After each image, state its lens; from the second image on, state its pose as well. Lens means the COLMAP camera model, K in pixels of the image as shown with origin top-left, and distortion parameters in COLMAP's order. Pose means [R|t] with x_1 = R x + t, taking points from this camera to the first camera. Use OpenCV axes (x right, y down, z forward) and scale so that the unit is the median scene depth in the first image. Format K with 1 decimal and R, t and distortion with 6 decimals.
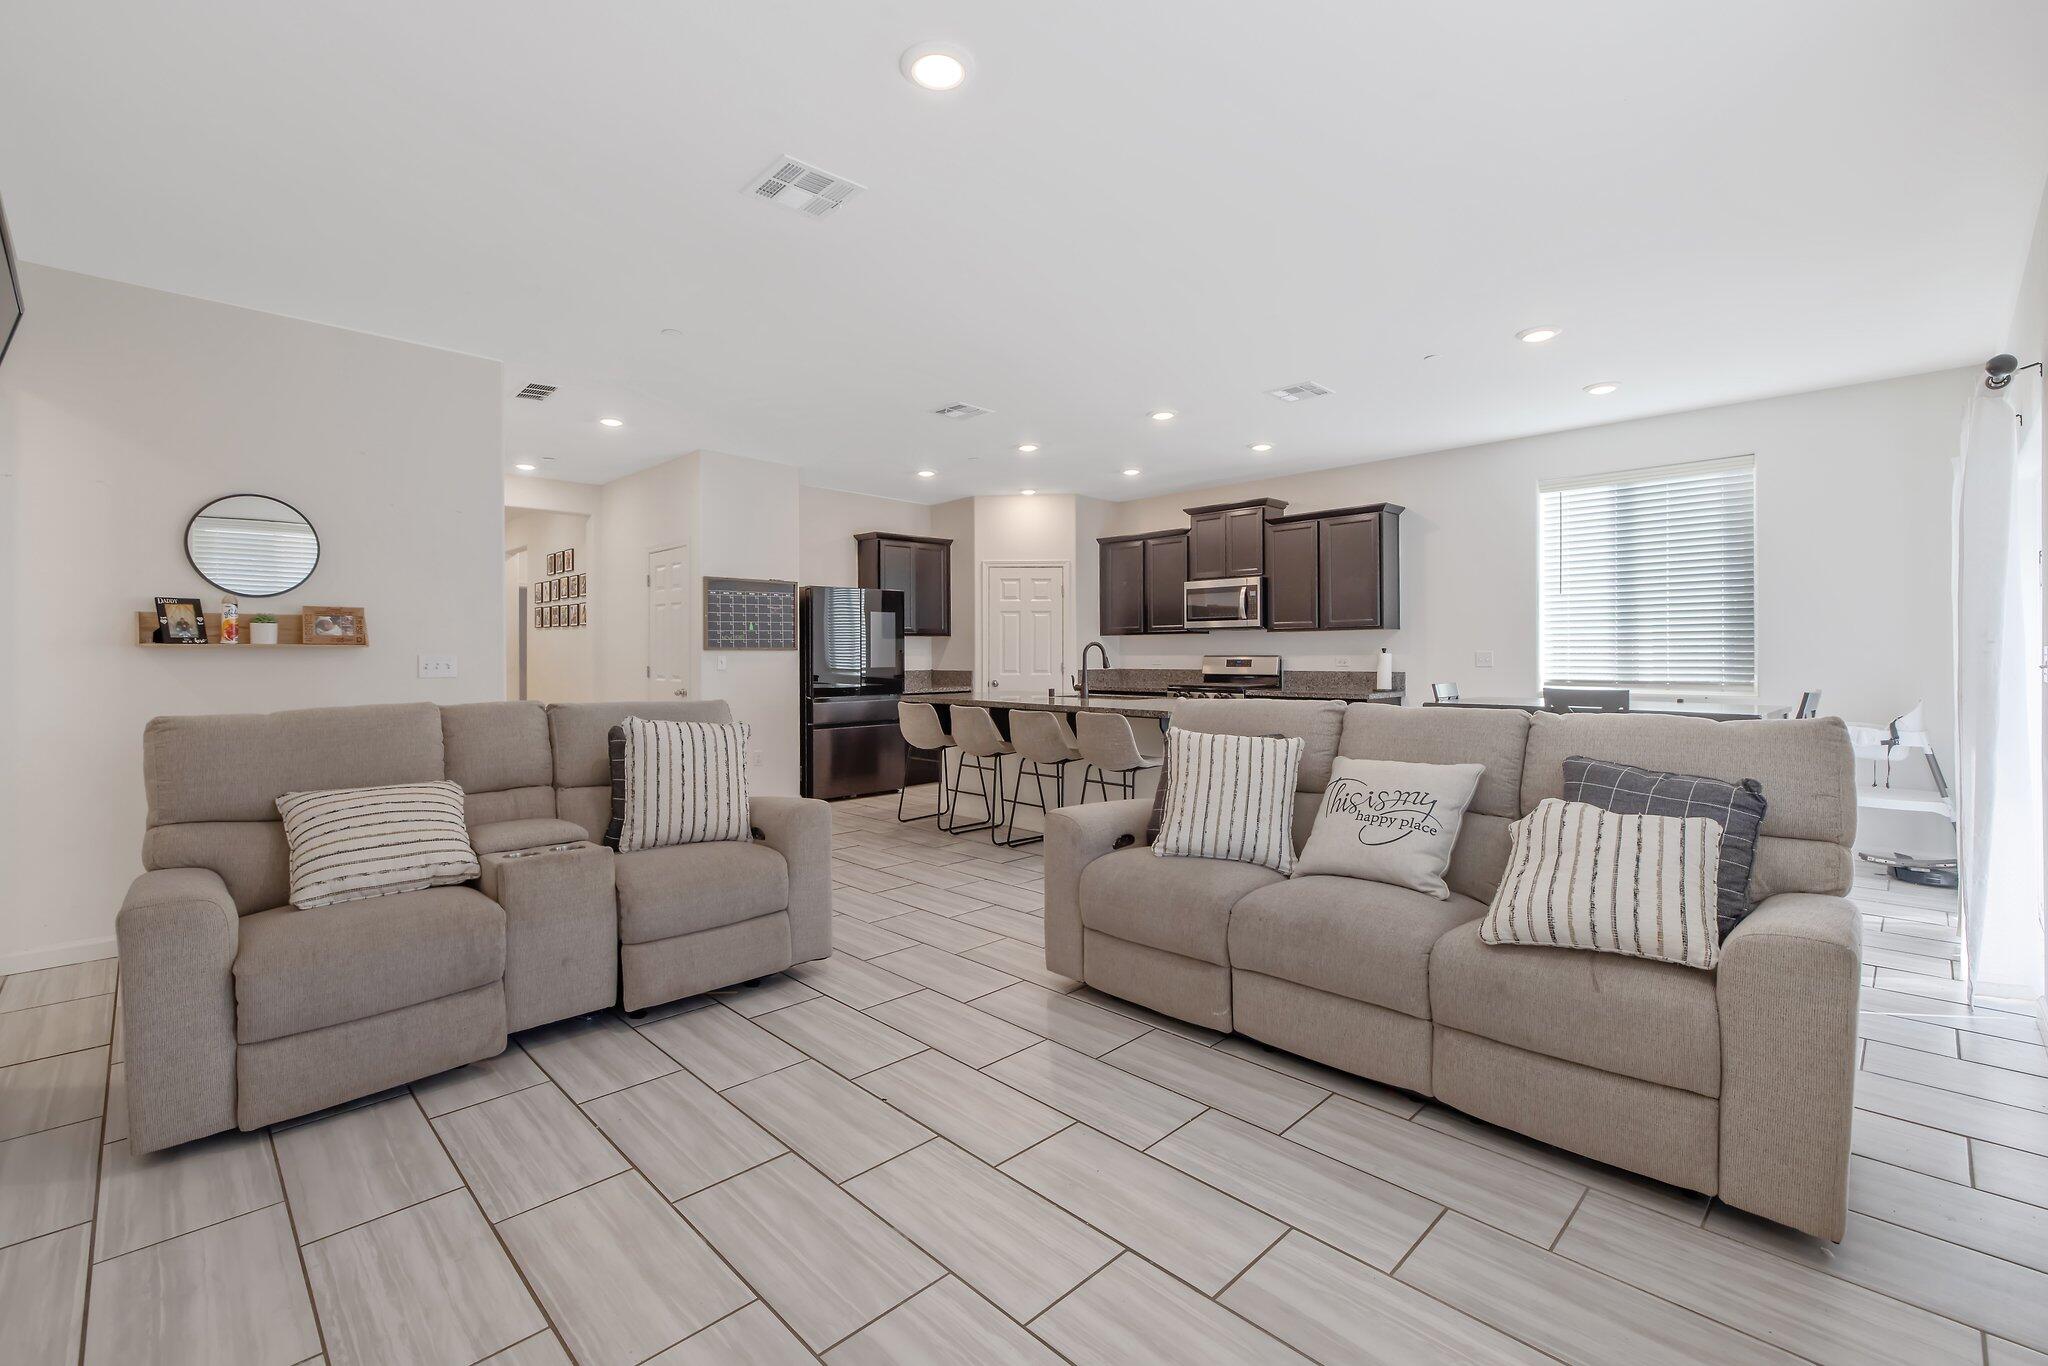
lens RADIAL K [[881.8, 0, 1016.5], [0, 881.8, 658.6], [0, 0, 1]] dist [-0.001285, 0.000184]
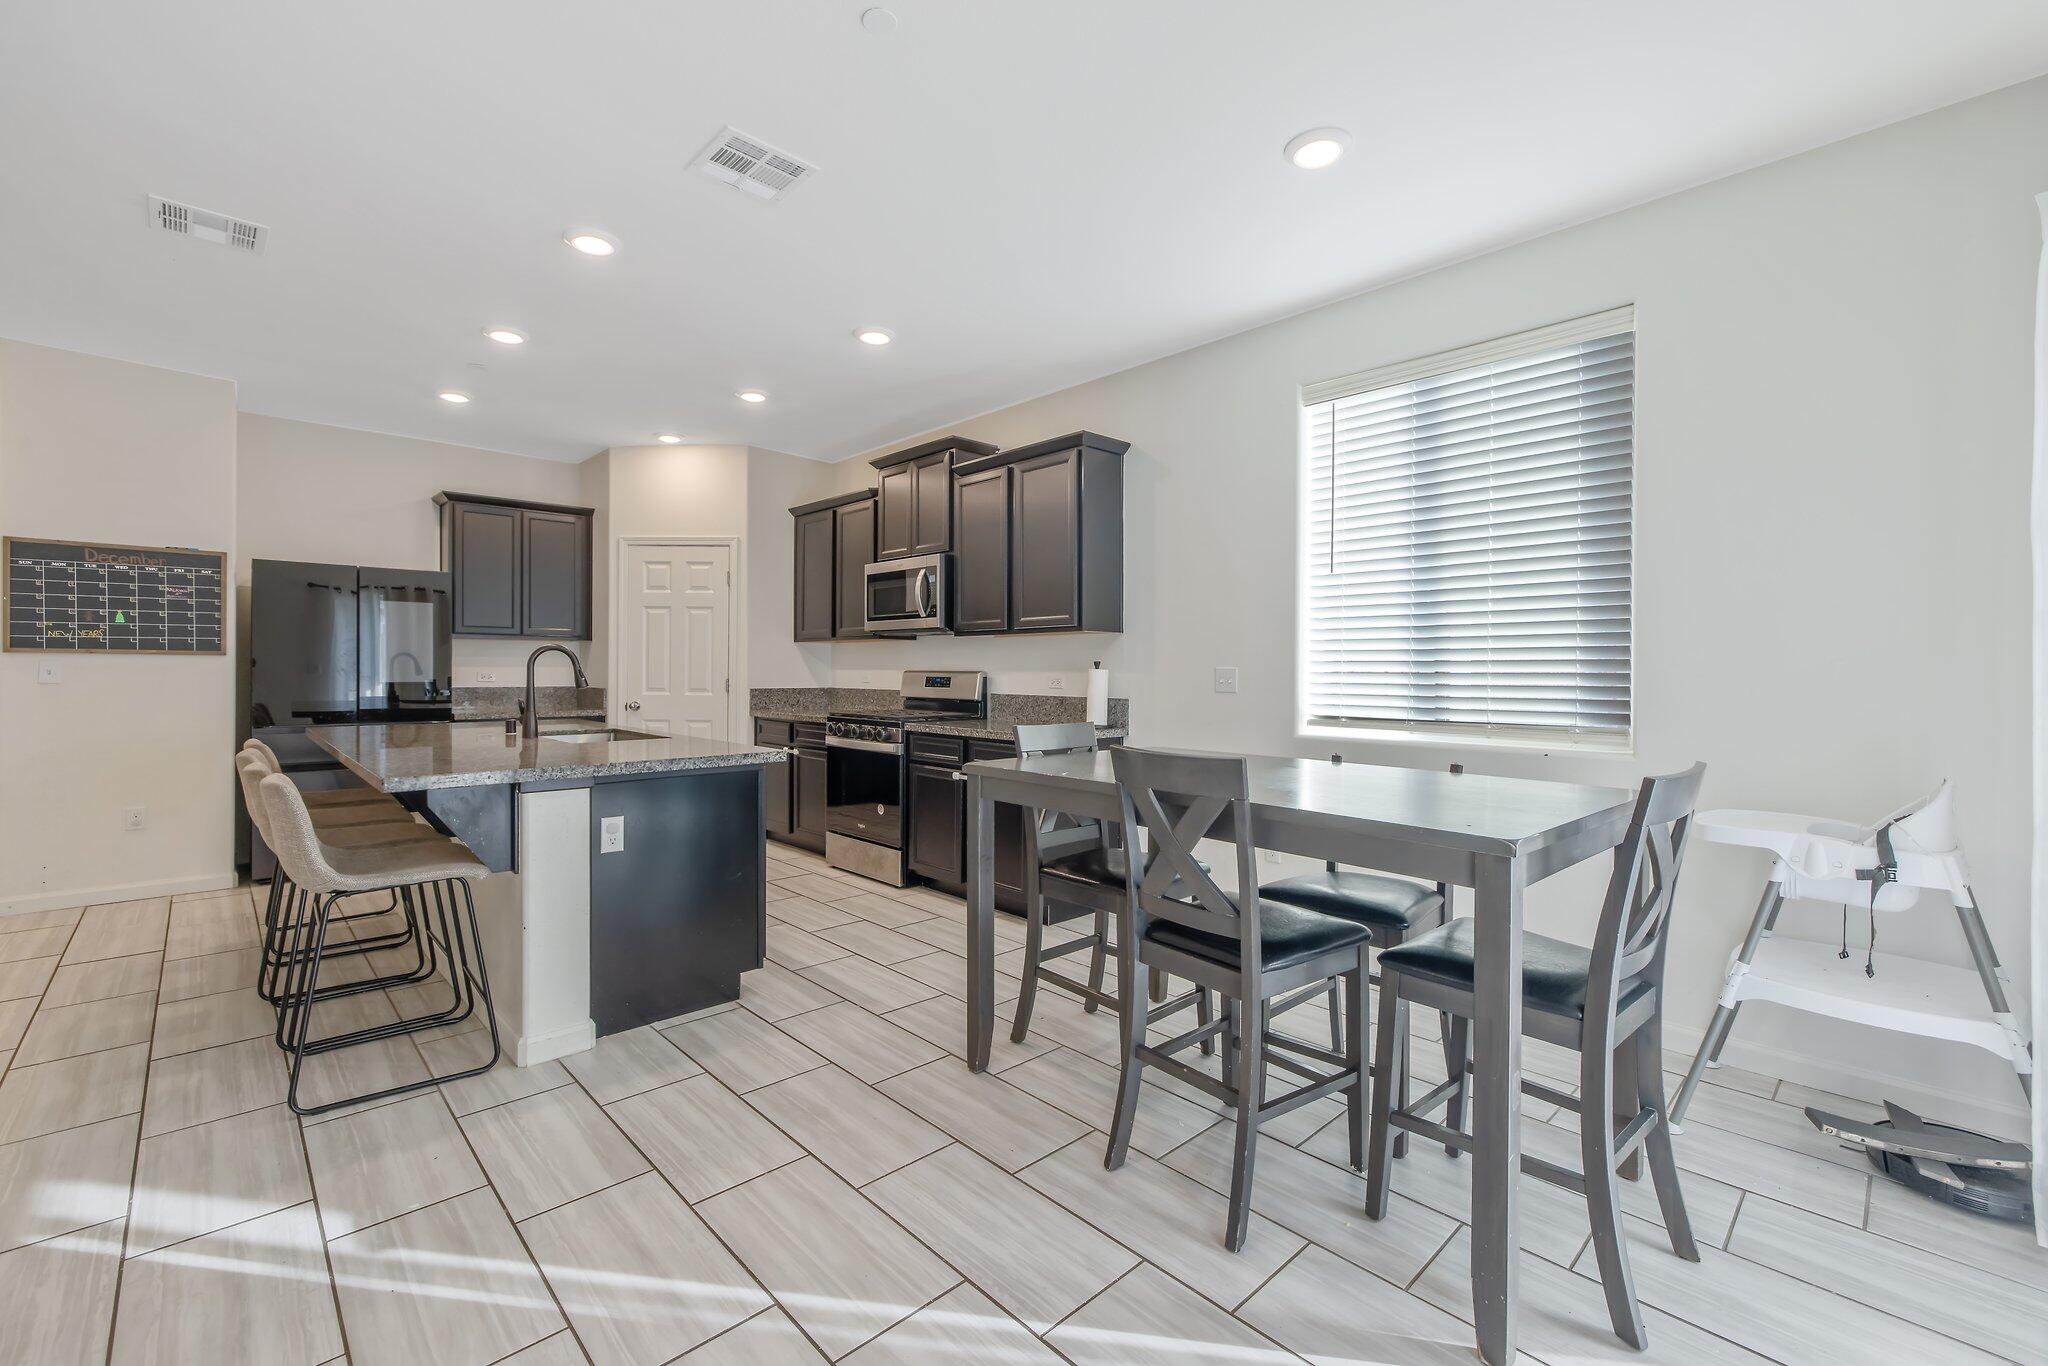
lens RADIAL K [[866.6, 0, 1021.2], [0, 866.6, 670.5], [0, 0, 1]] dist [0.002414, 0.000168]
pose [[0.999795, 0.011382, -0.016771, 0.348679], [-0.011454, 0.999925, -0.004225, -0.001831], [0.016721, 0.004416, 0.999850, 0.340539]]
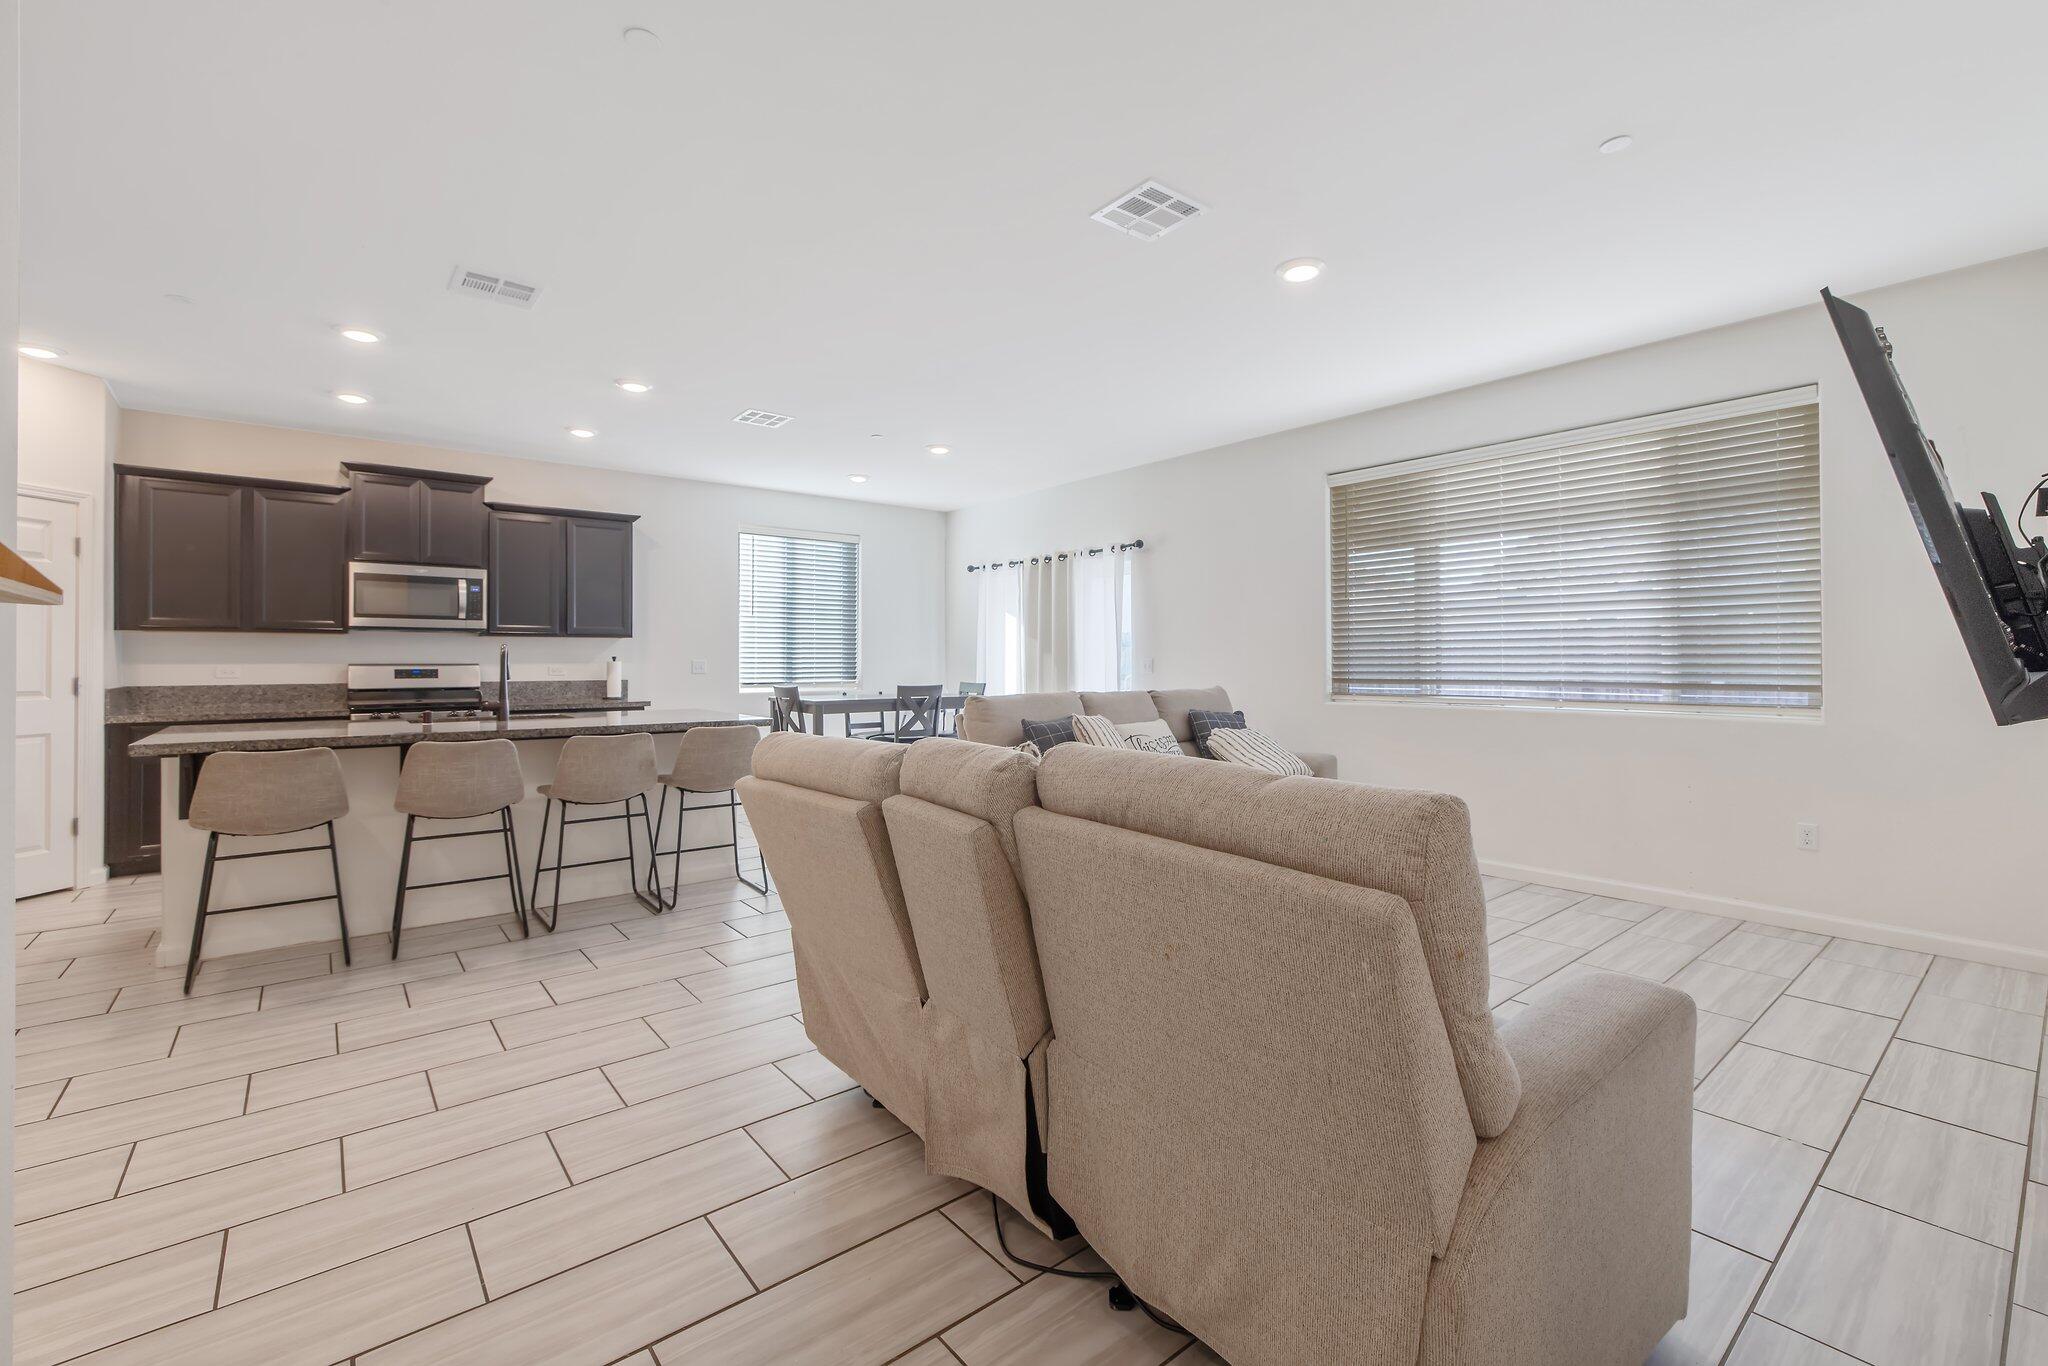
lens RADIAL K [[870.1, 0, 1028.4], [0, 870.1, 659.6], [0, 0, 1]] dist [0.000434, 0.000015]
pose [[0.088093, 0.006303, 0.996092, -0.502420], [0.005653, 0.999961, -0.006827, 0.001137], [-0.996096, 0.006233, 0.088054, 0.412113]]
